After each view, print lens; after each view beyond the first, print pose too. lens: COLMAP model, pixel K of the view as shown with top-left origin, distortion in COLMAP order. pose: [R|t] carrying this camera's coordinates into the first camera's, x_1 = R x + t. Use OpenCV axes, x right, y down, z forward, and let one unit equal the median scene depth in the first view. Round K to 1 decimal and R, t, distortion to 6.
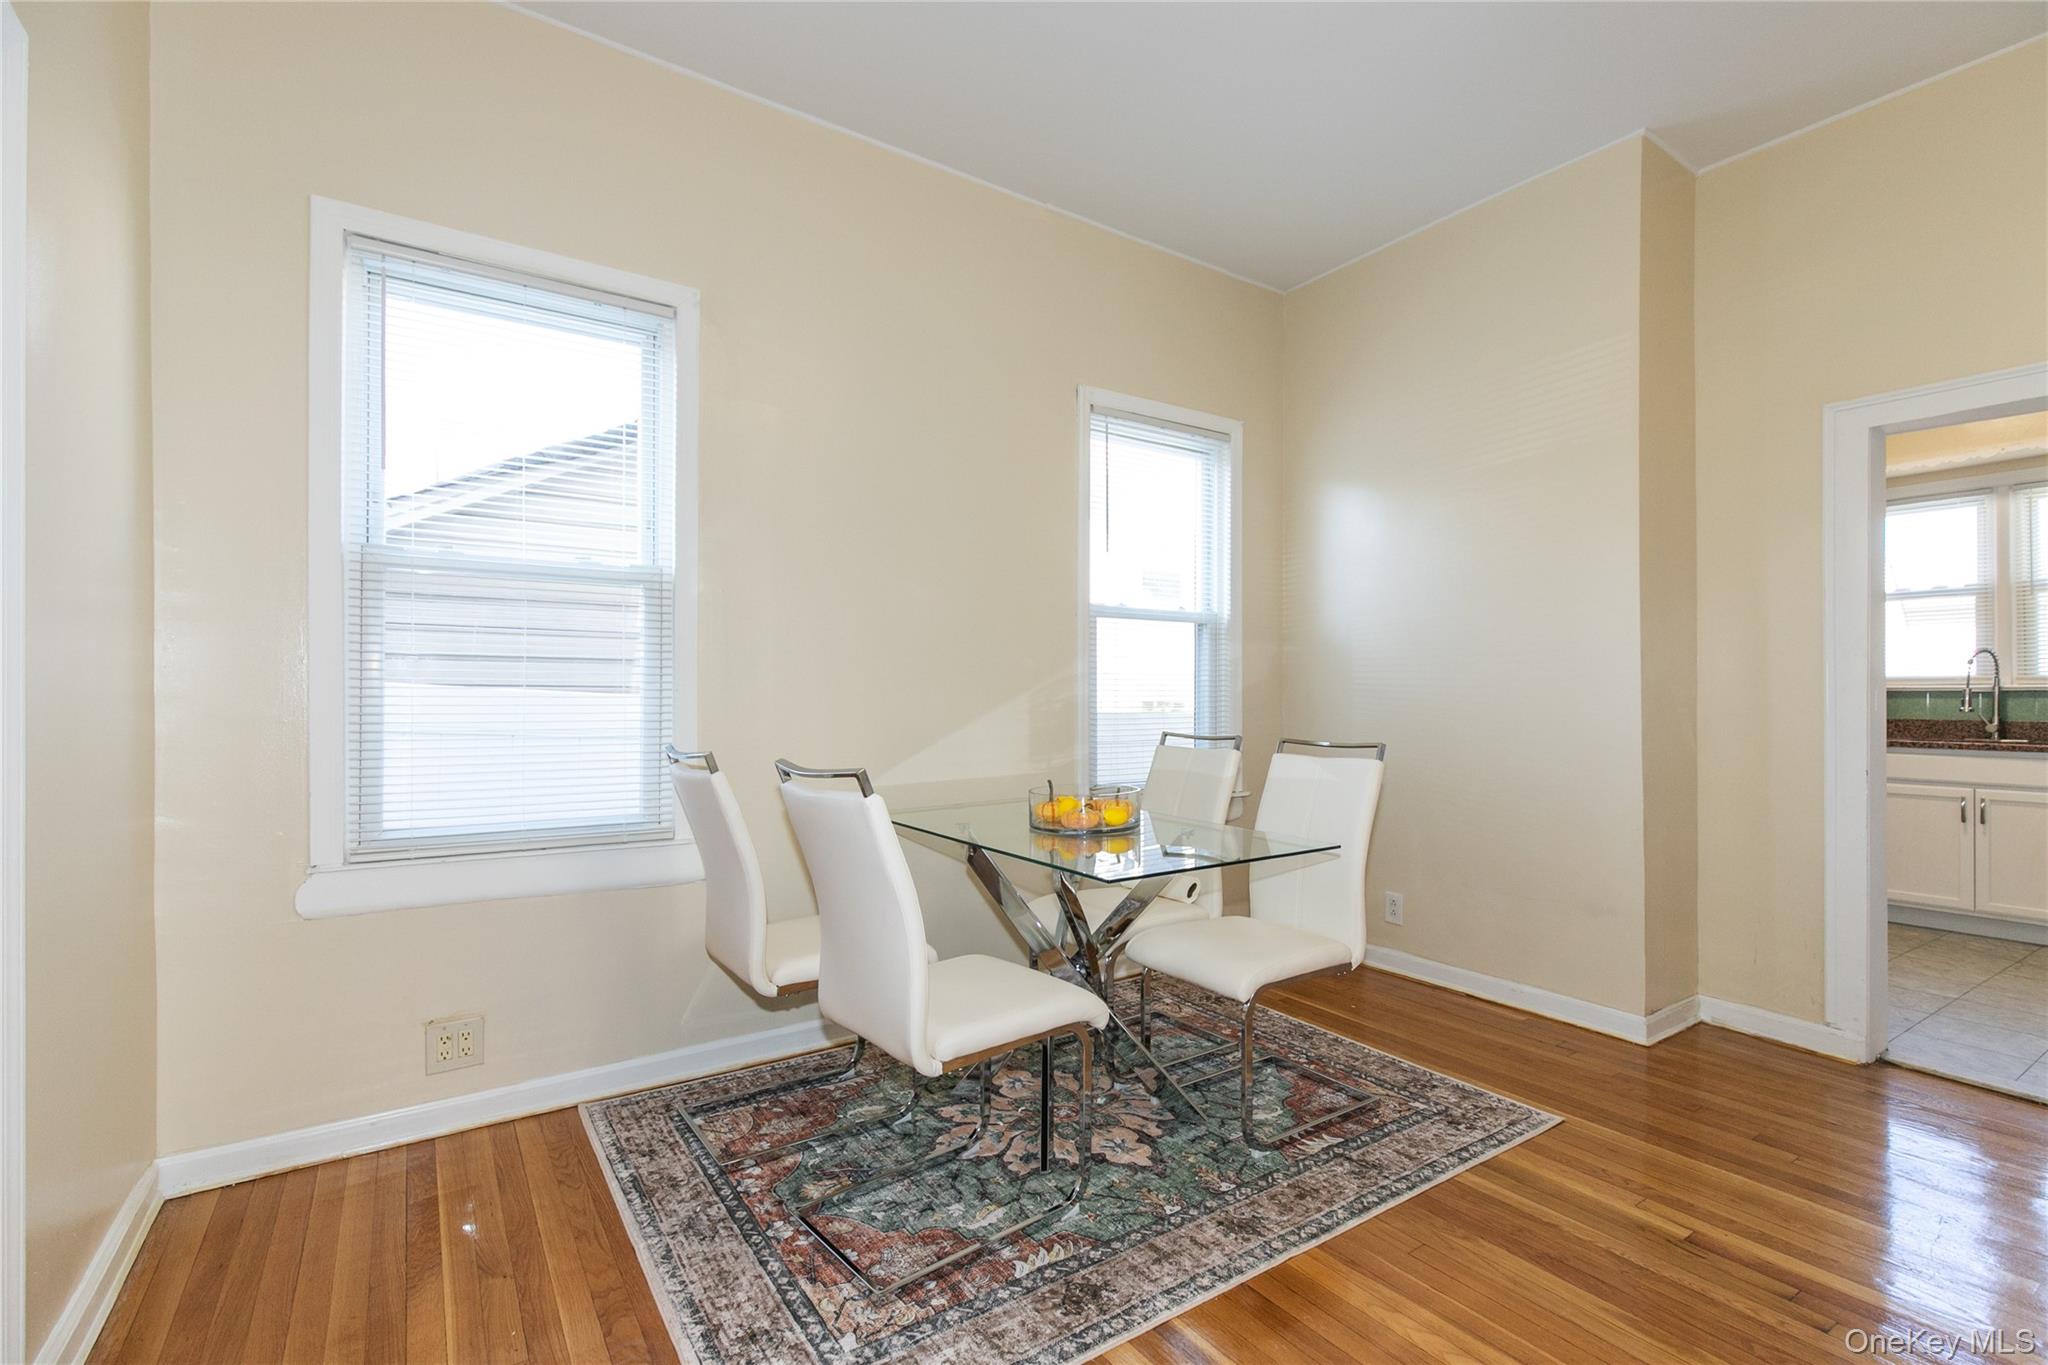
lens RADIAL K [[921.1, 0, 1025.7], [0, 921.1, 693.8], [0, 0, 1]] dist [0.002344, 0.000089]
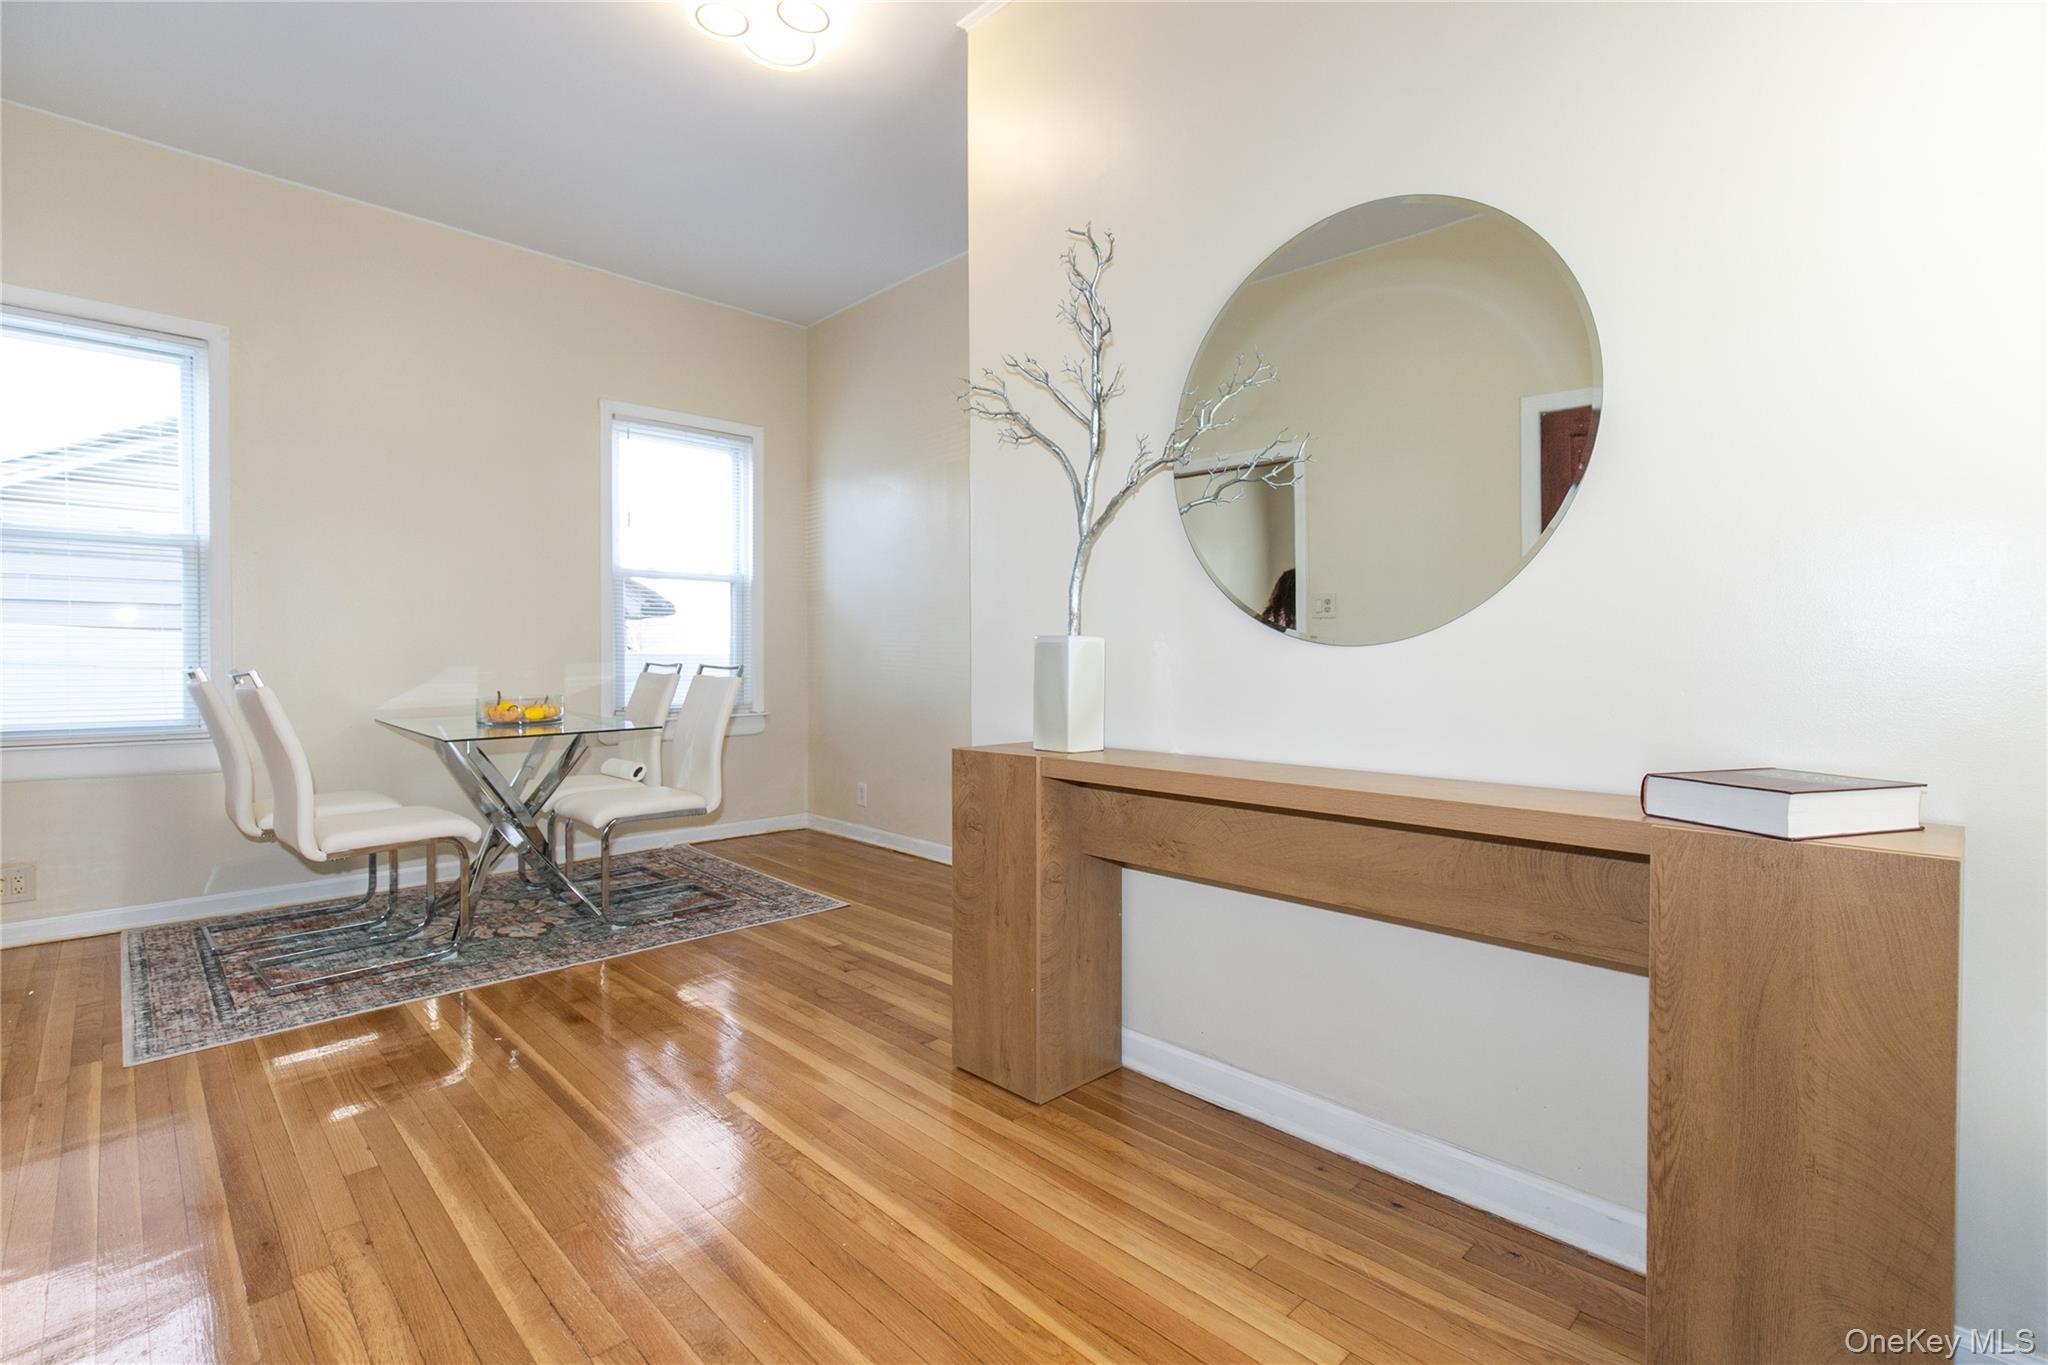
lens RADIAL K [[936.2, 0, 1033.4], [0, 936.2, 672.0], [0, 0, 1]] dist [0.000609, -0.000140]
pose [[0.983598, -0.003324, 0.180343, 0.544072], [-0.000597, 0.999765, 0.021679, 0.029182], [-0.180373, -0.021431, 0.983365, -0.547810]]
